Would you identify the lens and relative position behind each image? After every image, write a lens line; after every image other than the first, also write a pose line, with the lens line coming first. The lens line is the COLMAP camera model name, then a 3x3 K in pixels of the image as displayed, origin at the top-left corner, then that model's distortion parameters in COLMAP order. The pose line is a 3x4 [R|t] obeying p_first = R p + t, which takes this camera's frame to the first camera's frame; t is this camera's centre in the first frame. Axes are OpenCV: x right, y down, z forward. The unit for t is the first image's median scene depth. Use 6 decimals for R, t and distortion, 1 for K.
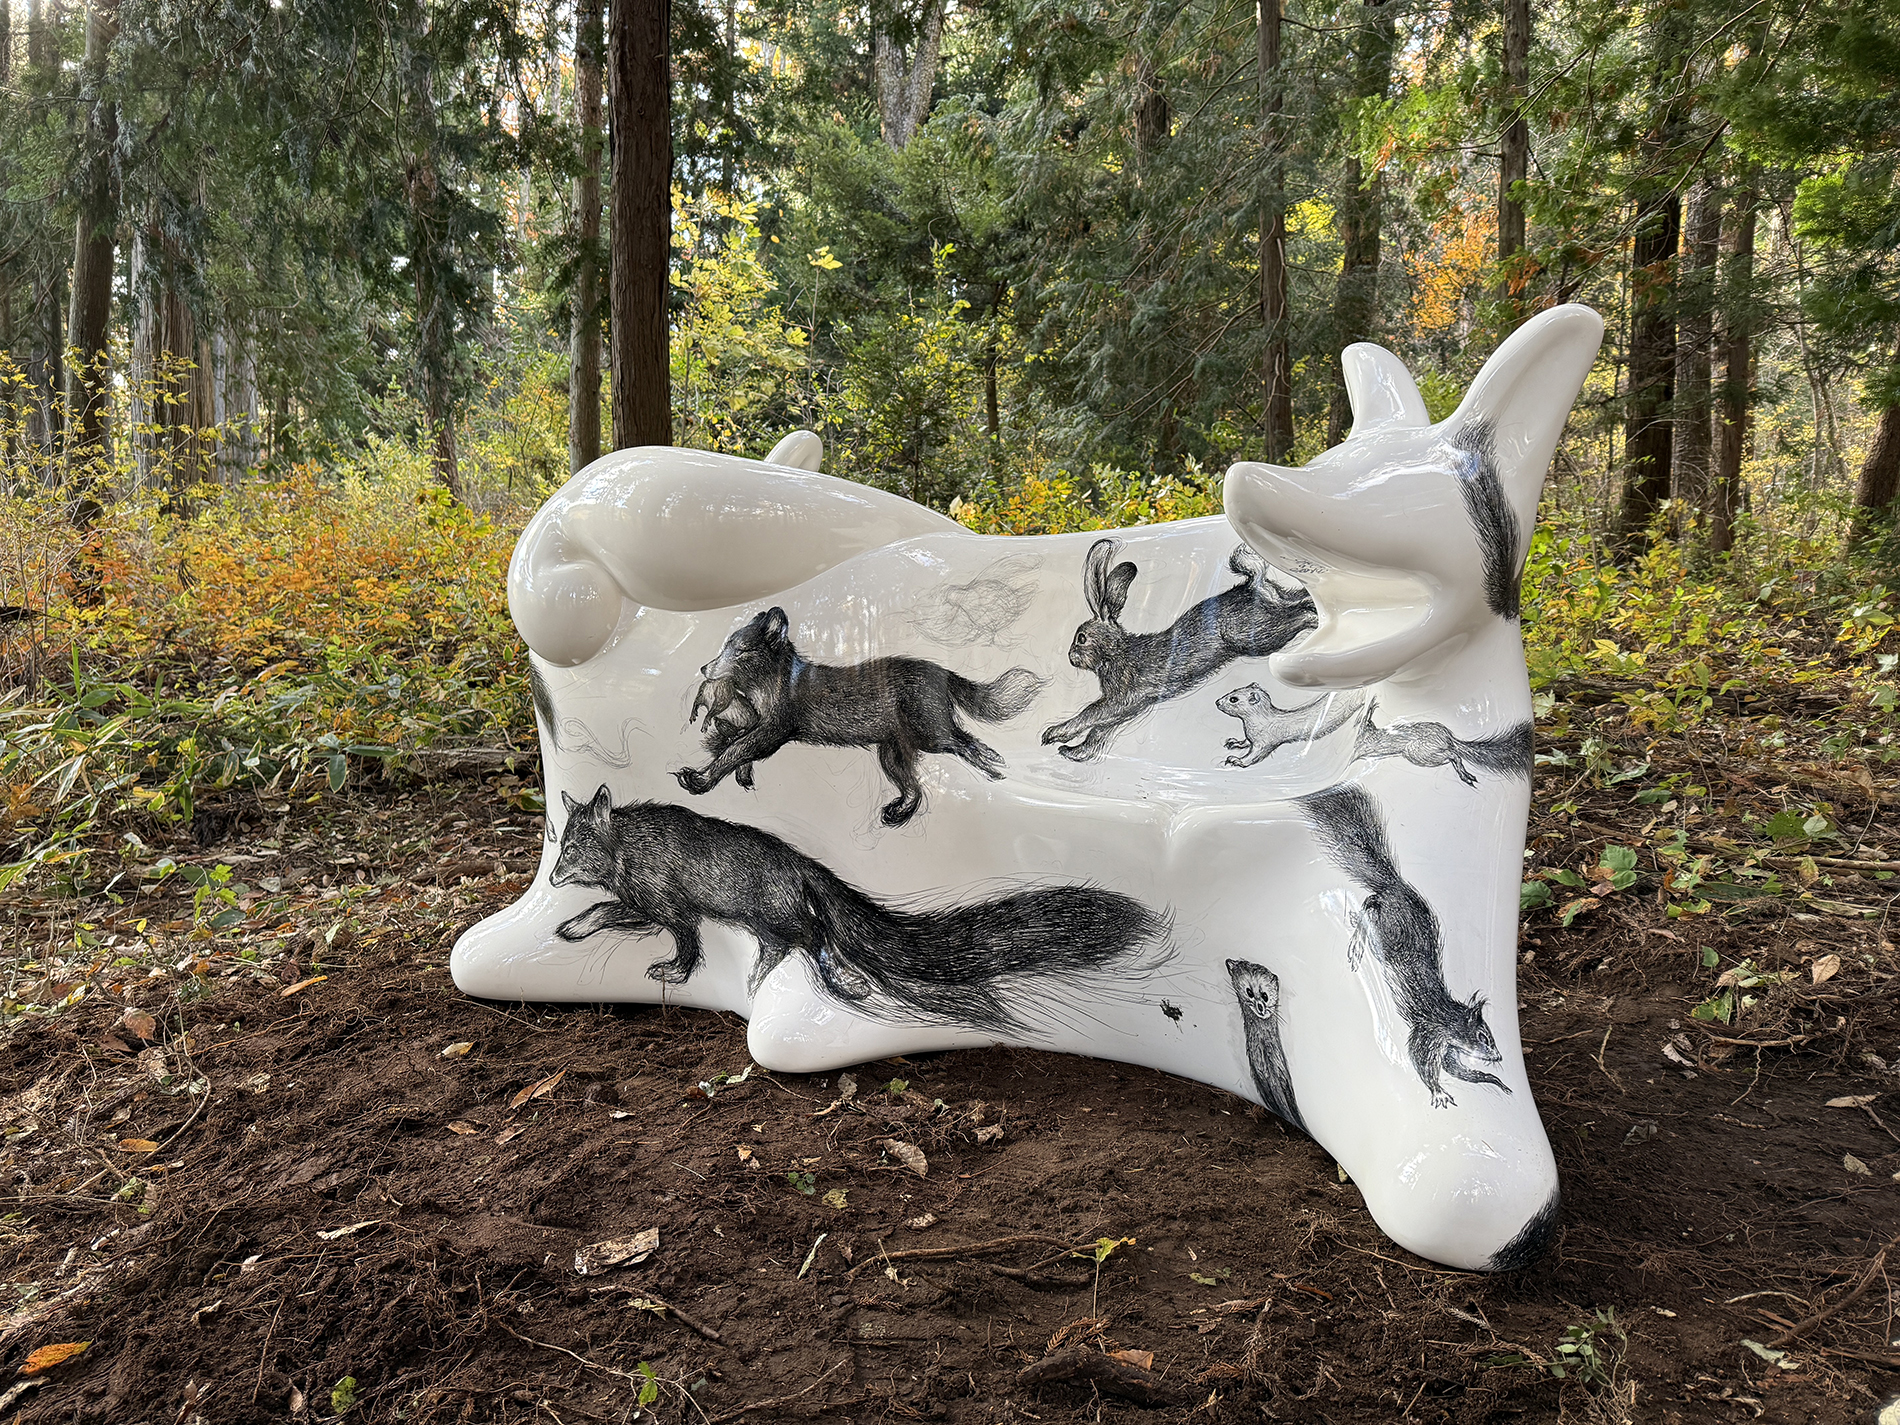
lens RADIAL K [[1317.2, 0, 946.6], [0, 1317.2, 712.6], [0, 0, 1]] dist [0.190359, -0.364485]
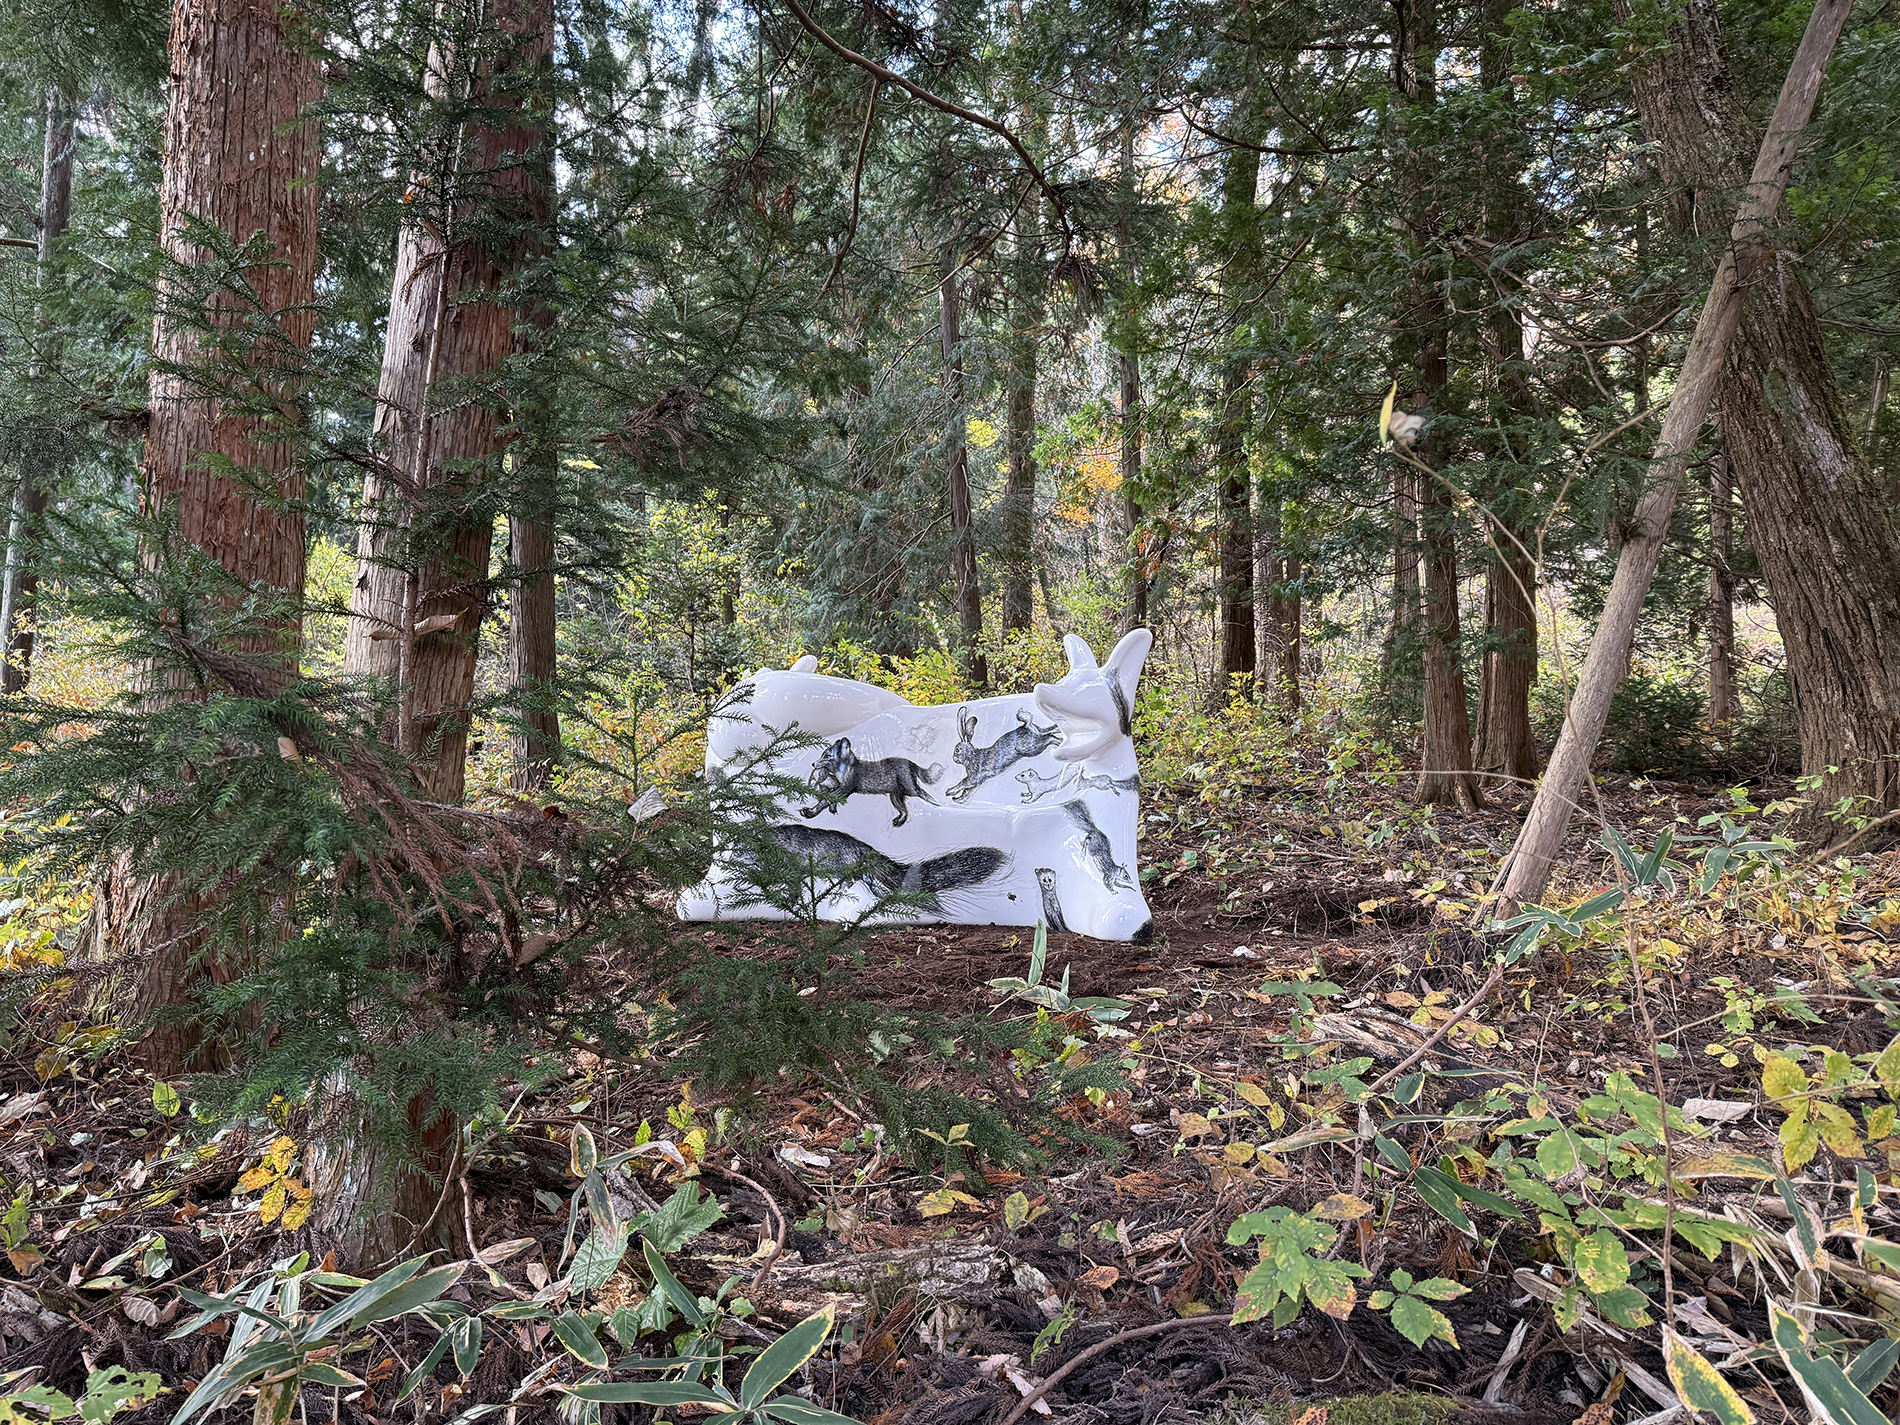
lens RADIAL K [[1329.6, 0, 950.0], [0, 1329.6, 712.5], [0, 0, 1]] dist [0.068785, -0.081212]
pose [[0.970506, -0.013309, 0.240708, -0.515935], [0.040951, 0.993065, -0.110201, 0.146488], [-0.237572, 0.116808, 0.964321, -1.350546]]
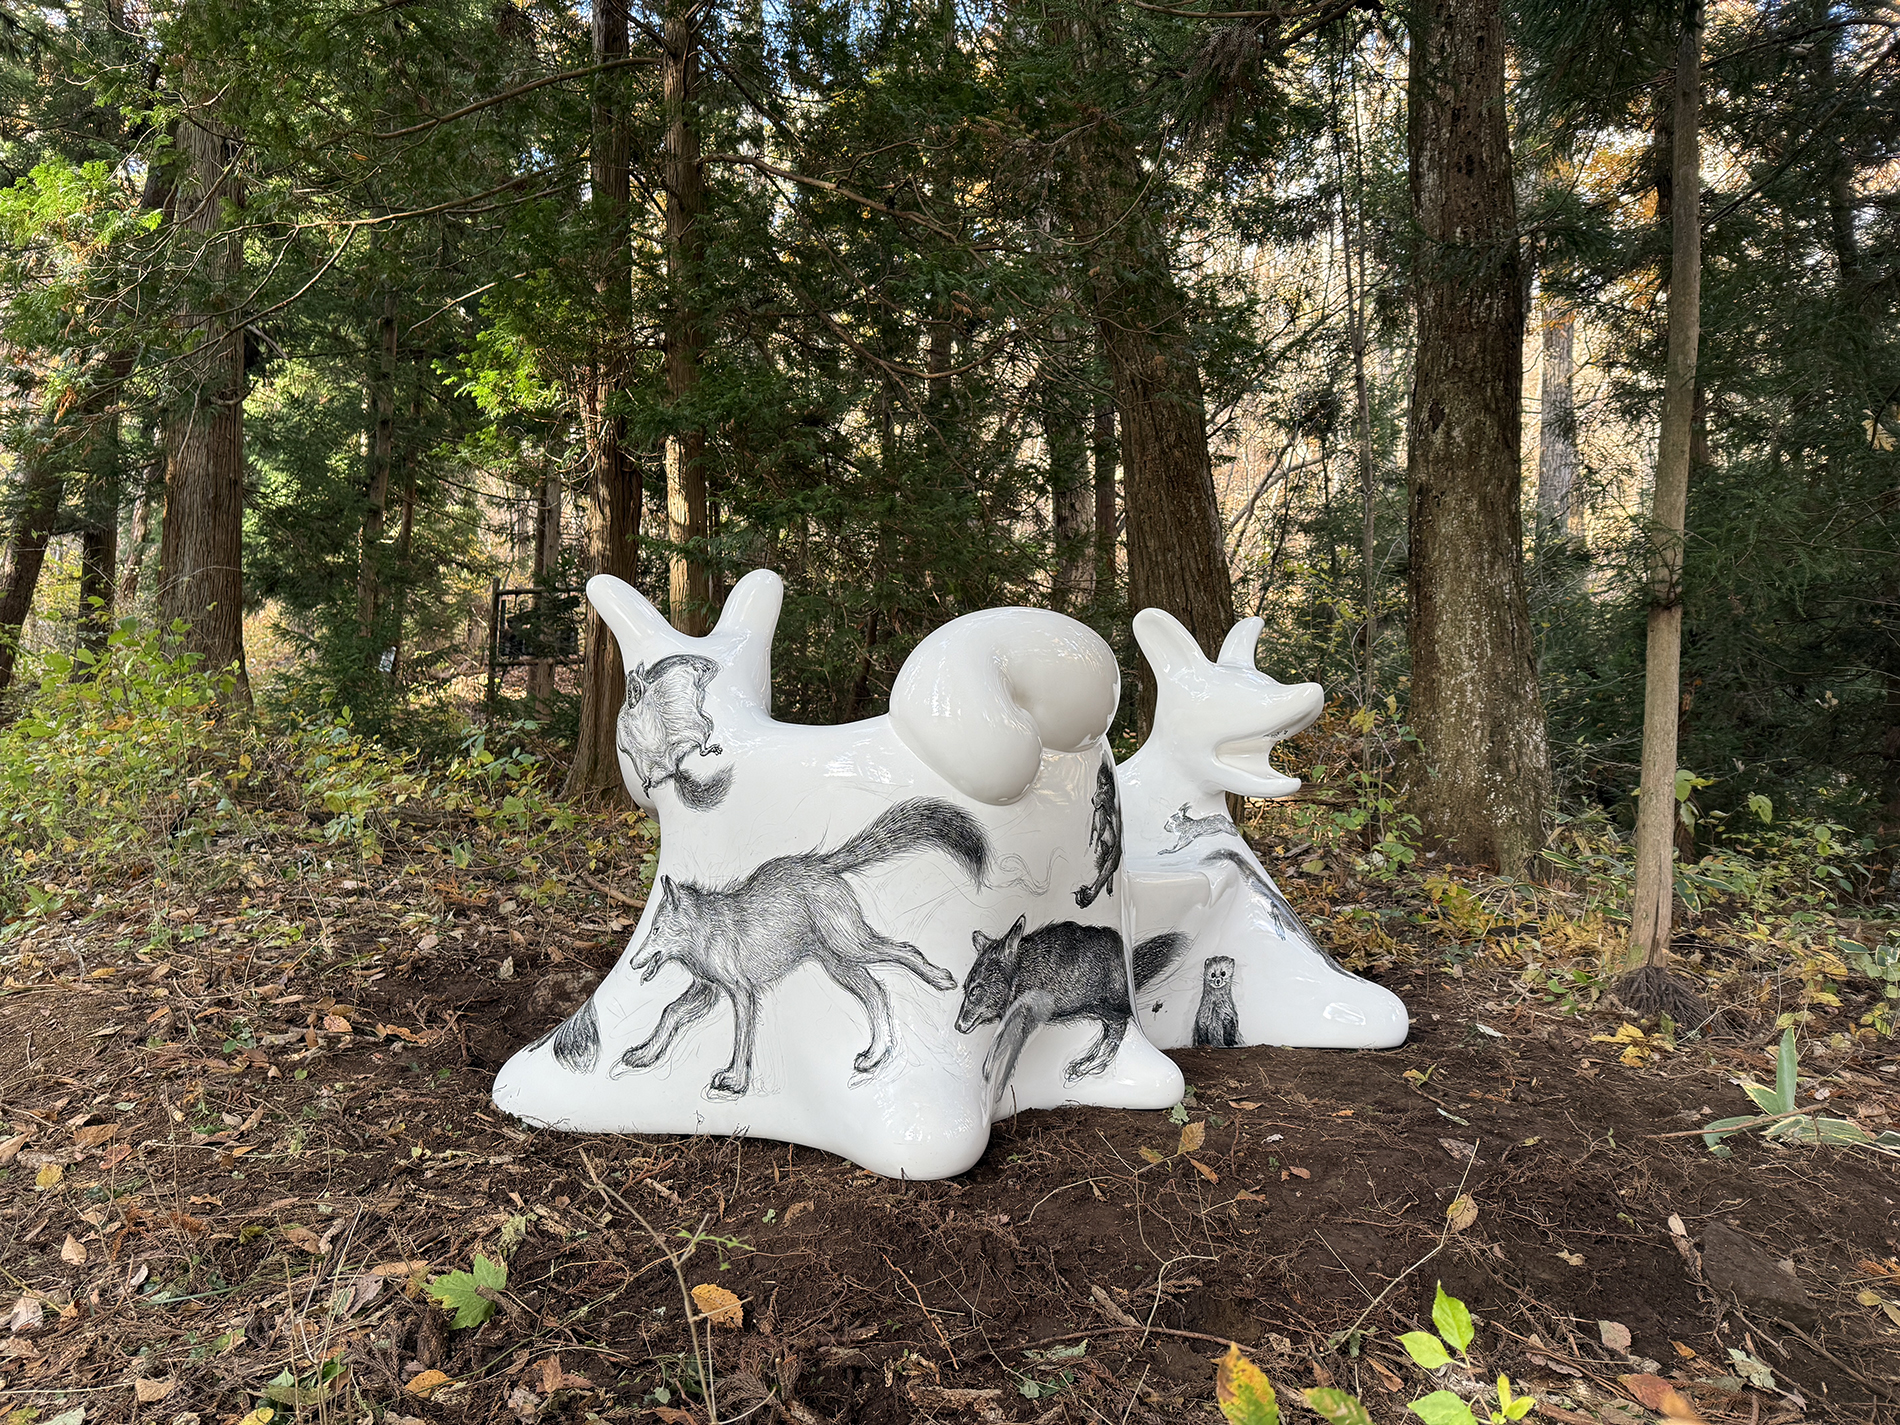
lens RADIAL K [[1317.2, 0, 946.6], [0, 1317.2, 712.6], [0, 0, 1]] dist [0.190359, -0.364485]
pose [[0.166626, 0.031731, 0.985509, -1.392481], [0.056699, 0.997520, -0.041704, -0.070029], [-0.984389, 0.062827, 0.164414, 0.930121]]
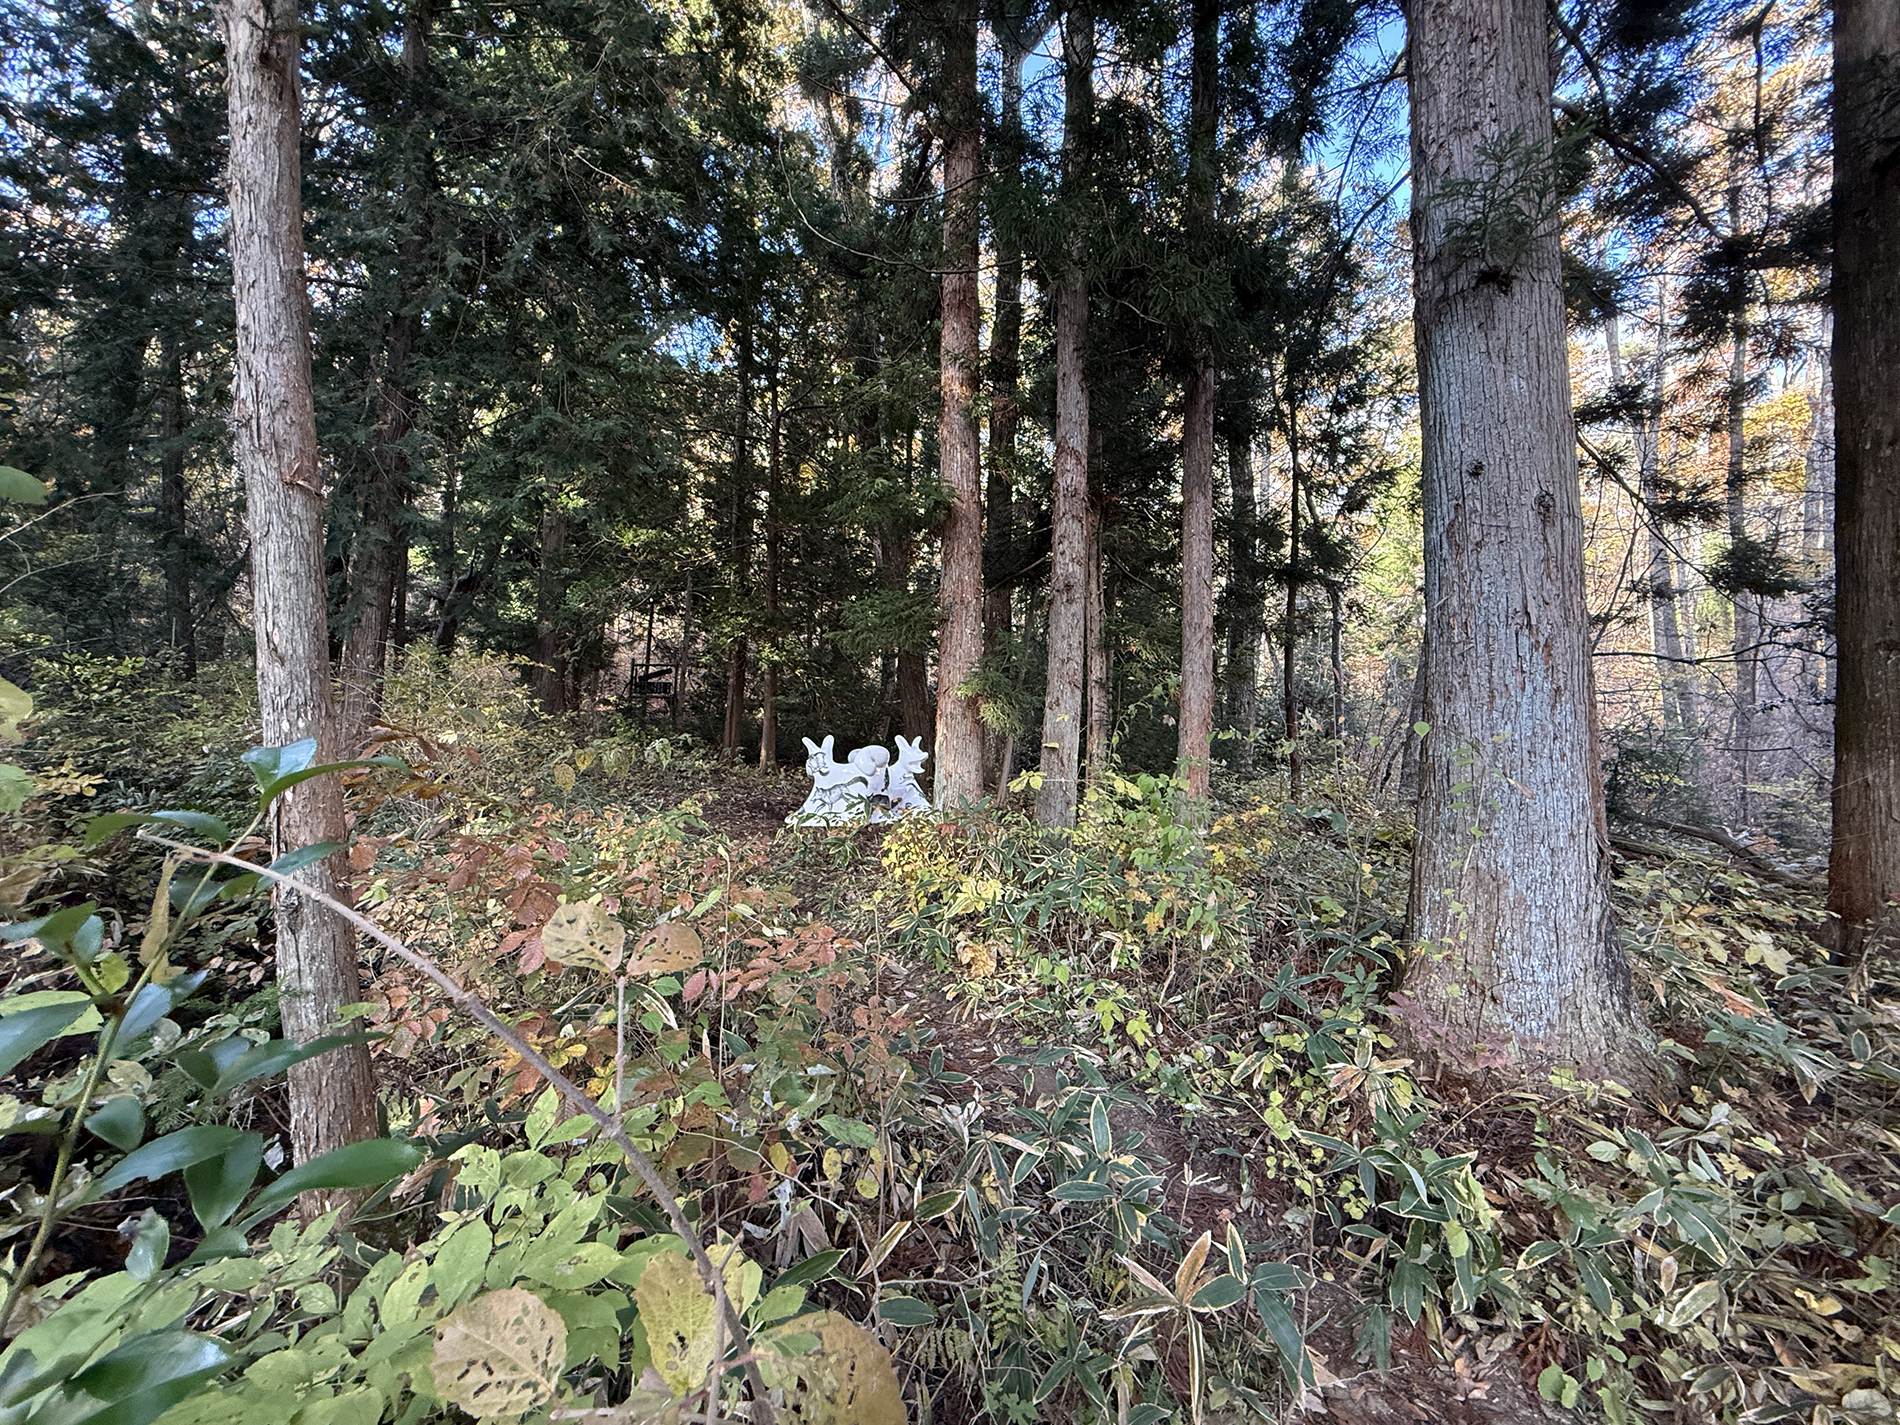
lens RADIAL K [[753.2, 0, 946.1], [0, 753.2, 714.6], [0, 0, 1]] dist [0.002906, -0.000386]
pose [[0.000067, 0.023043, 0.999734, -4.547575], [0.041005, 0.998894, -0.023026, -0.268480], [-0.999159, 0.040995, -0.000878, 0.633075]]
